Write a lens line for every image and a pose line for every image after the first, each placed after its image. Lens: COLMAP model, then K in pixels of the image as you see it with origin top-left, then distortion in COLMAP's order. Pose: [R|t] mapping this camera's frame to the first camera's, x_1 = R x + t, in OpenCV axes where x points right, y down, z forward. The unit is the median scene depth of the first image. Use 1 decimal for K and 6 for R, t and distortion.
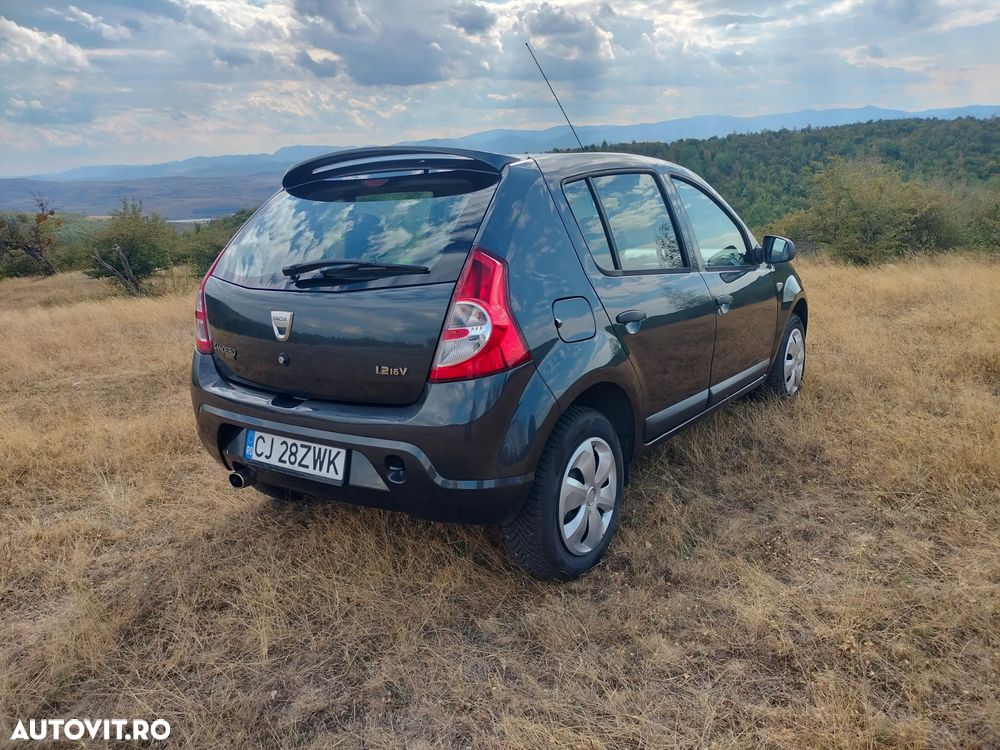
lens RADIAL K [[765.6, 0, 496.5], [0, 765.6, 378.3], [0, 0, 1]] dist [0.064500, -0.065547]
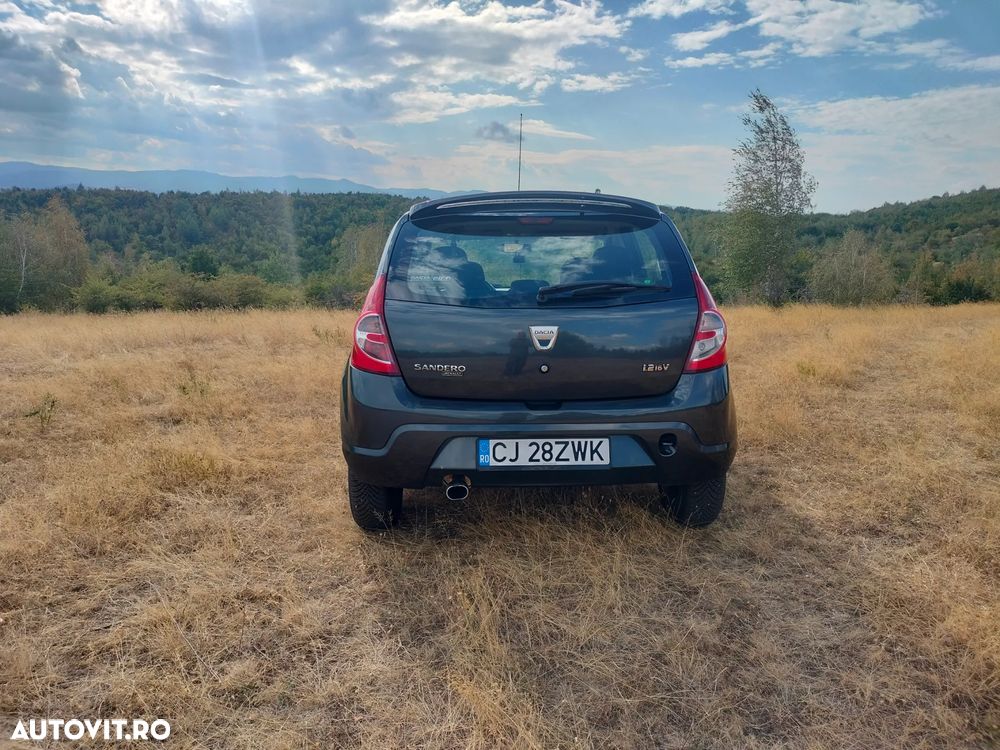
lens RADIAL K [[765.6, 0, 496.5], [0, 765.6, 378.3], [0, 0, 1]] dist [0.064500, -0.065547]
pose [[0.793411, -0.057891, 0.605927, -0.284964], [0.101118, 0.994170, -0.037421, 0.007242], [-0.600228, 0.090960, 0.794640, 0.038886]]
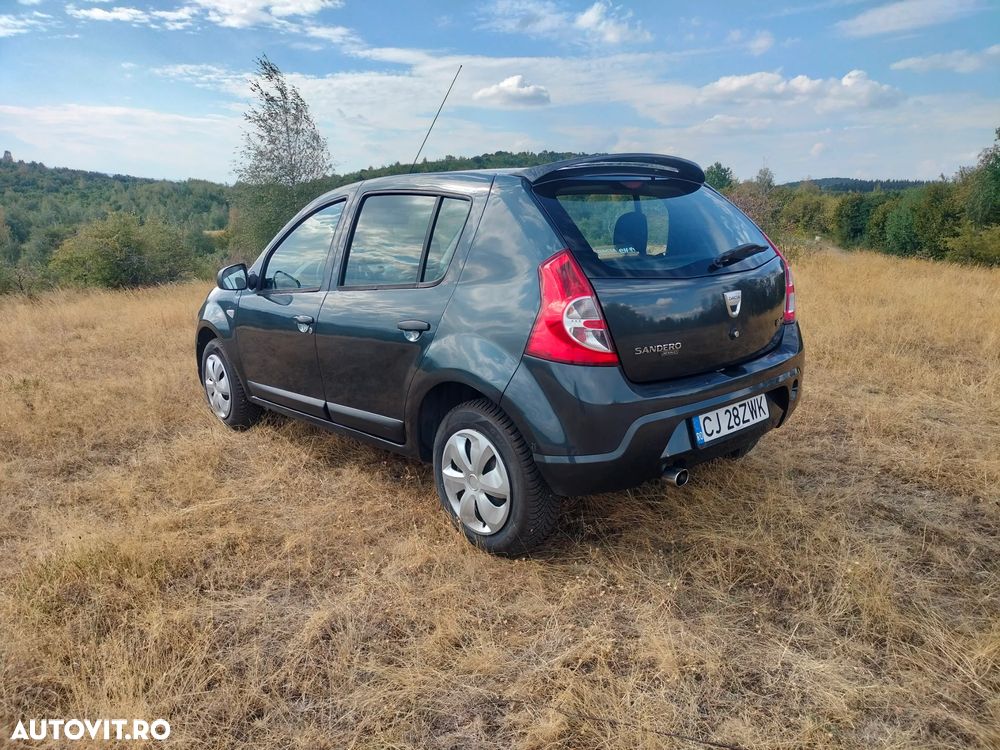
lens RADIAL K [[770.0, 0, 543.4], [0, 770.0, 370.3], [0, 0, 1]] dist [-0.013140, -0.011424]
pose [[0.171695, -0.159558, 0.972143, -0.400804], [0.230839, 0.965840, 0.117754, -0.047691], [-0.957723, 0.204191, 0.202662, 0.292458]]
